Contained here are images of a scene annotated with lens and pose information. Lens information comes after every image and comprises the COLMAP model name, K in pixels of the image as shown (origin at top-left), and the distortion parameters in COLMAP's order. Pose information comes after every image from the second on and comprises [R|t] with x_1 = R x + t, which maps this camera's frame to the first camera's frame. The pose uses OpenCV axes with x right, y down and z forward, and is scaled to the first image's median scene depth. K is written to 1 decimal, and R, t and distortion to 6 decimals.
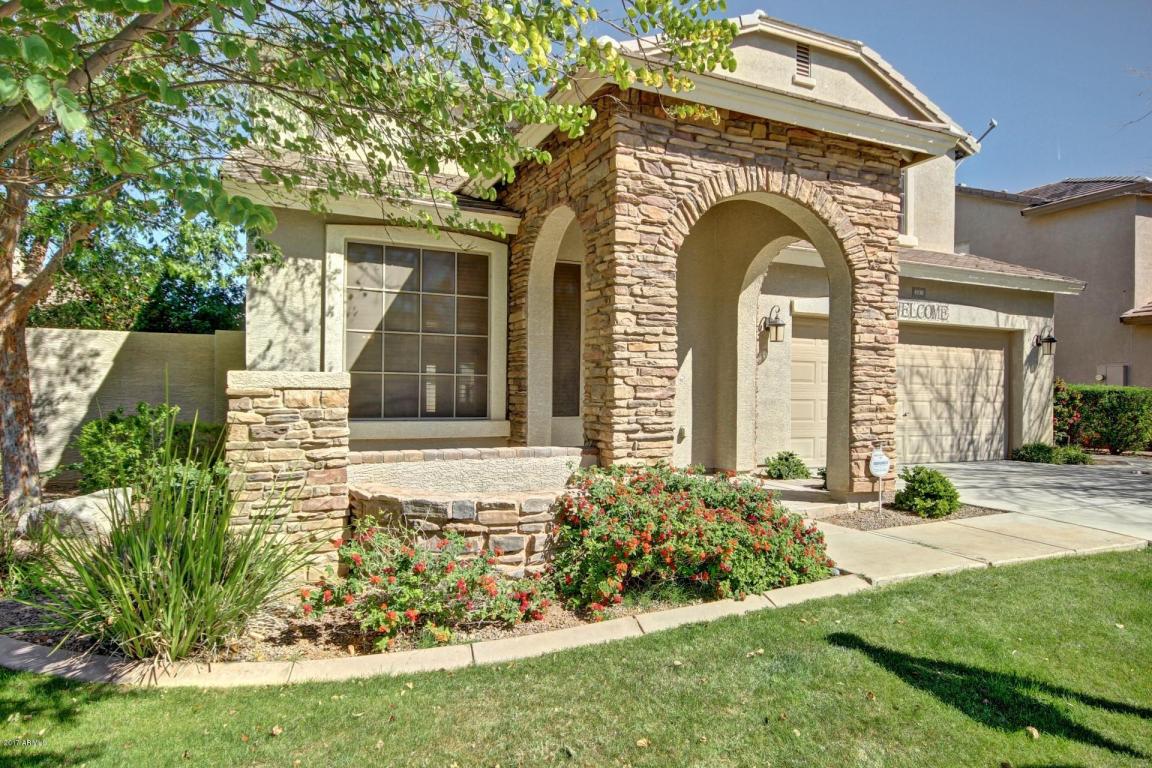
lens RADIAL K [[680.9, 0, 583.1], [0, 680.9, 390.1], [0, 0, 1]] dist [0.018506, 0.003121]
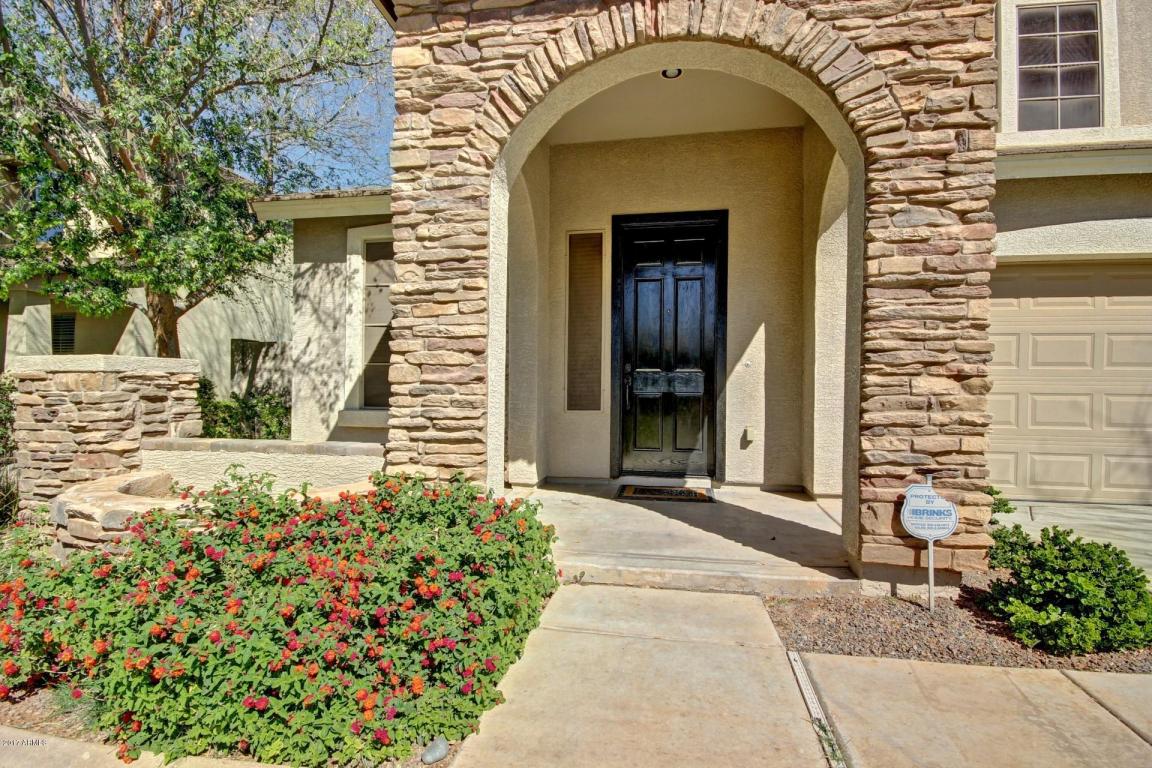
lens RADIAL K [[538.7, 0, 585.6], [0, 538.7, 391.6], [0, 0, 1]] dist [0.003583, -0.003695]
pose [[0.817020, -0.000151, -0.576609, 0.454791], [0.000858, 0.999999, 0.000954, 0.018045], [0.576608, -0.001274, 0.817020, 0.532566]]
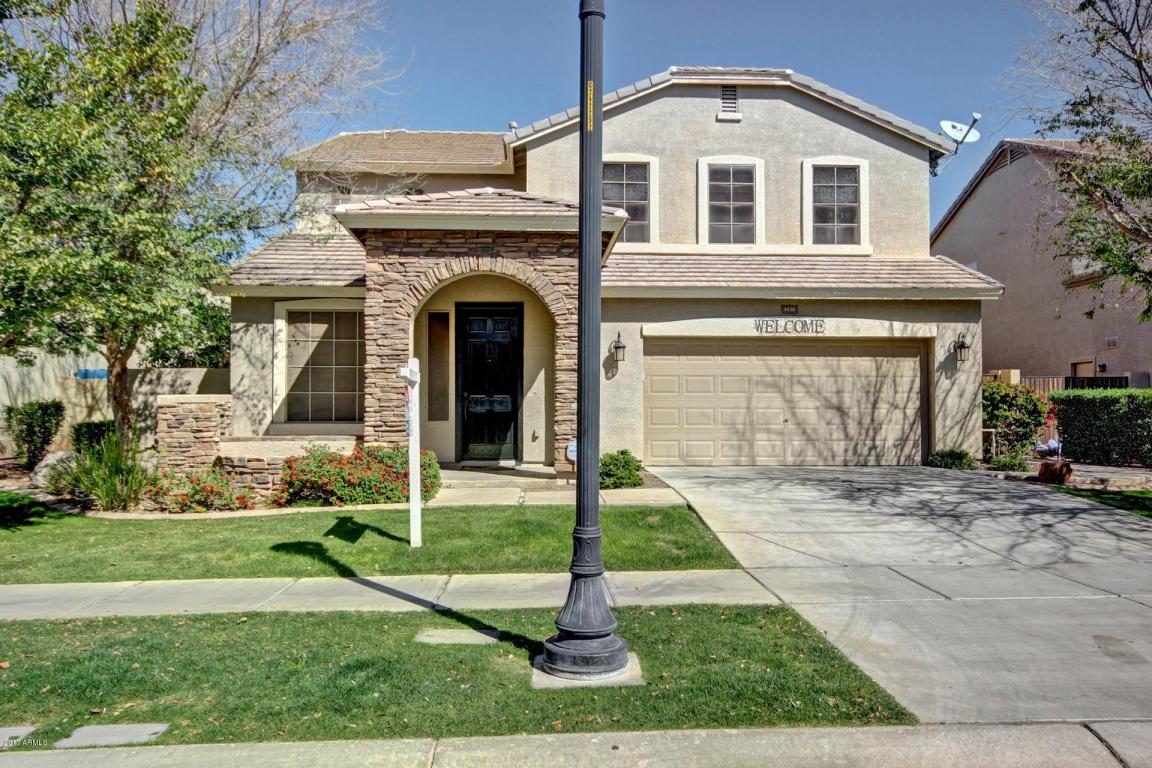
lens RADIAL K [[851.2, 0, 584.3], [0, 851.2, 398.6], [0, 0, 1]] dist [0.011731, 0.005947]
pose [[0.928119, -0.013678, -0.372032, 1.108643], [0.011604, 0.999902, -0.007814, 0.012206], [0.372103, 0.002935, 0.928187, -0.636240]]
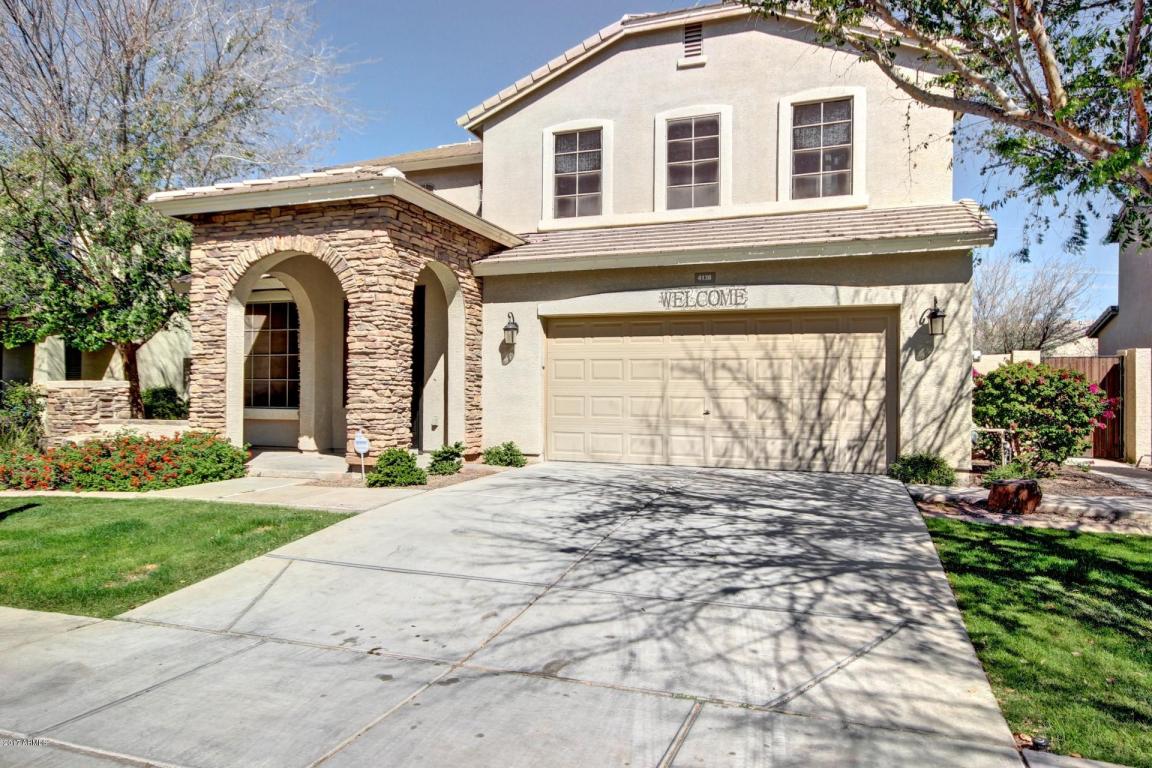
lens RADIAL K [[734.7, 0, 588.5], [0, 734.7, 393.1], [0, 0, 1]] dist [0.011117, 0.020925]
pose [[0.708737, -0.006718, -0.705441, 1.709523], [0.004462, 0.999977, -0.005040, 0.022460], [0.705459, 0.000424, 0.708751, 0.318350]]
